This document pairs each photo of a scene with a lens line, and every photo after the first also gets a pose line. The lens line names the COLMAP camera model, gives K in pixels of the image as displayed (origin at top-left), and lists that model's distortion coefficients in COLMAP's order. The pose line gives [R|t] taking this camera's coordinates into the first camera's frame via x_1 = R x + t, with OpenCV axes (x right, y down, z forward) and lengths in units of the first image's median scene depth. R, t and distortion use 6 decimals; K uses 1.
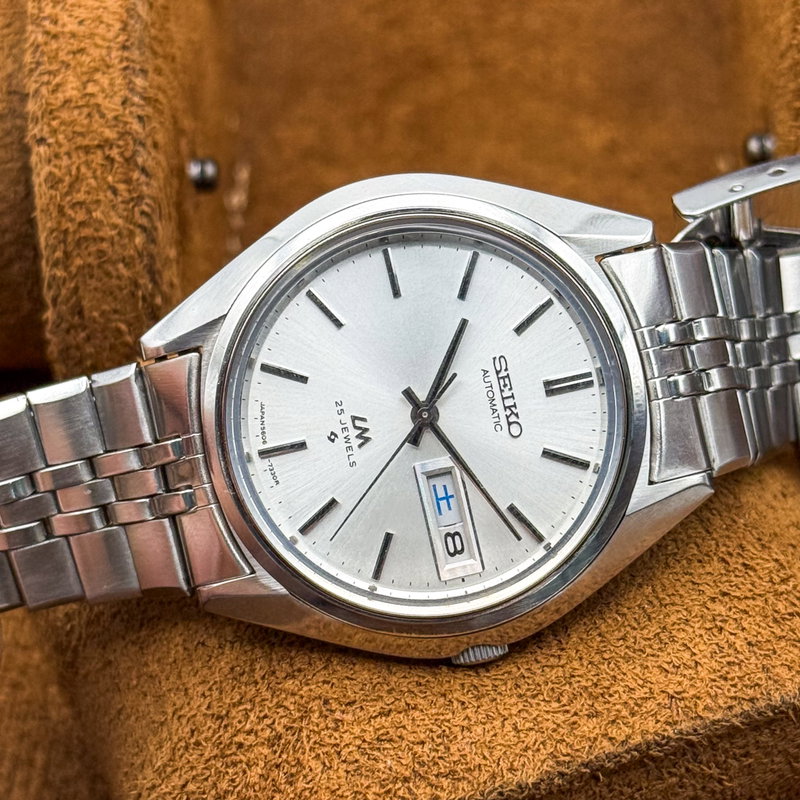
lens RADIAL K [[2914.5, 0, 400.0], [0, 2914.5, 400.0], [0, 0, 1]] dist [-0.198882, -1.343002]
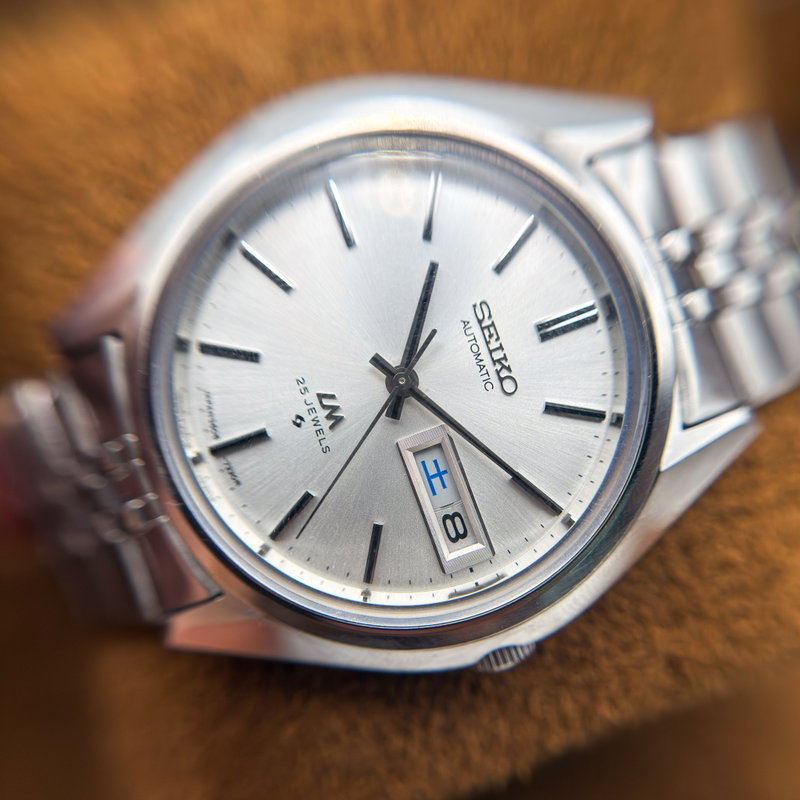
lens RADIAL K [[899.5, 0, 413.8], [0, 899.5, 421.5], [0, 0, 1]] dist [0.614431, 0.000392]
pose [[0.992064, -0.125719, -0.002115, 0.011092], [0.125734, 0.992015, 0.009830, 0.014430], [0.000862, -0.010018, 0.999949, 0.732430]]
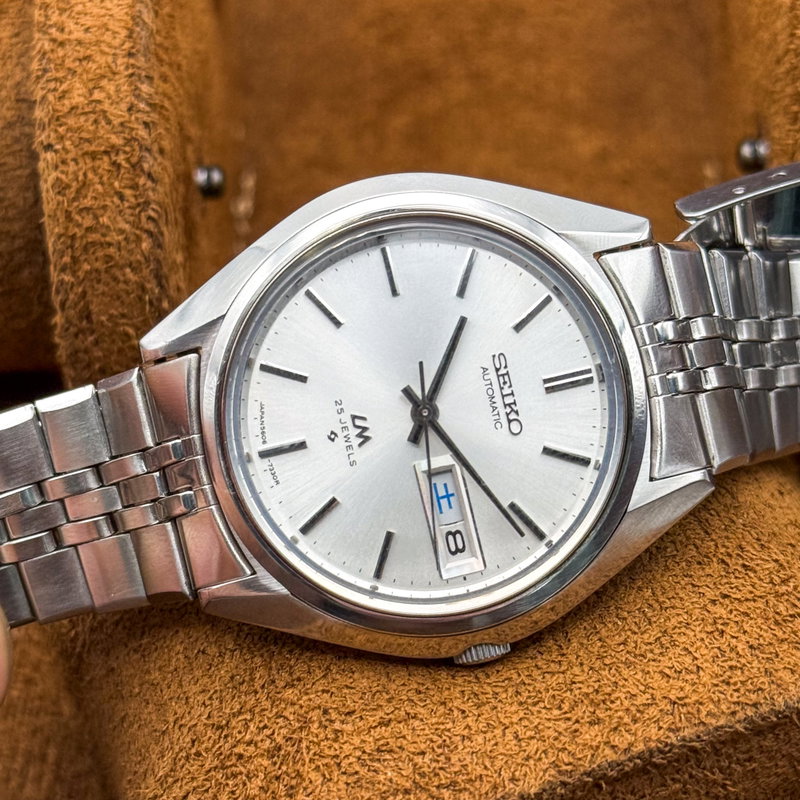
lens RADIAL K [[2428.8, 0, 400.0], [0, 2428.8, 400.0], [0, 0, 1]] dist [-0.022419, 0.455935]
pose [[0.999949, -0.010074, 0.000459, -0.000254], [0.010080, 0.999781, -0.018341, 0.015726], [-0.000274, 0.018345, 0.999832, 0.167608]]
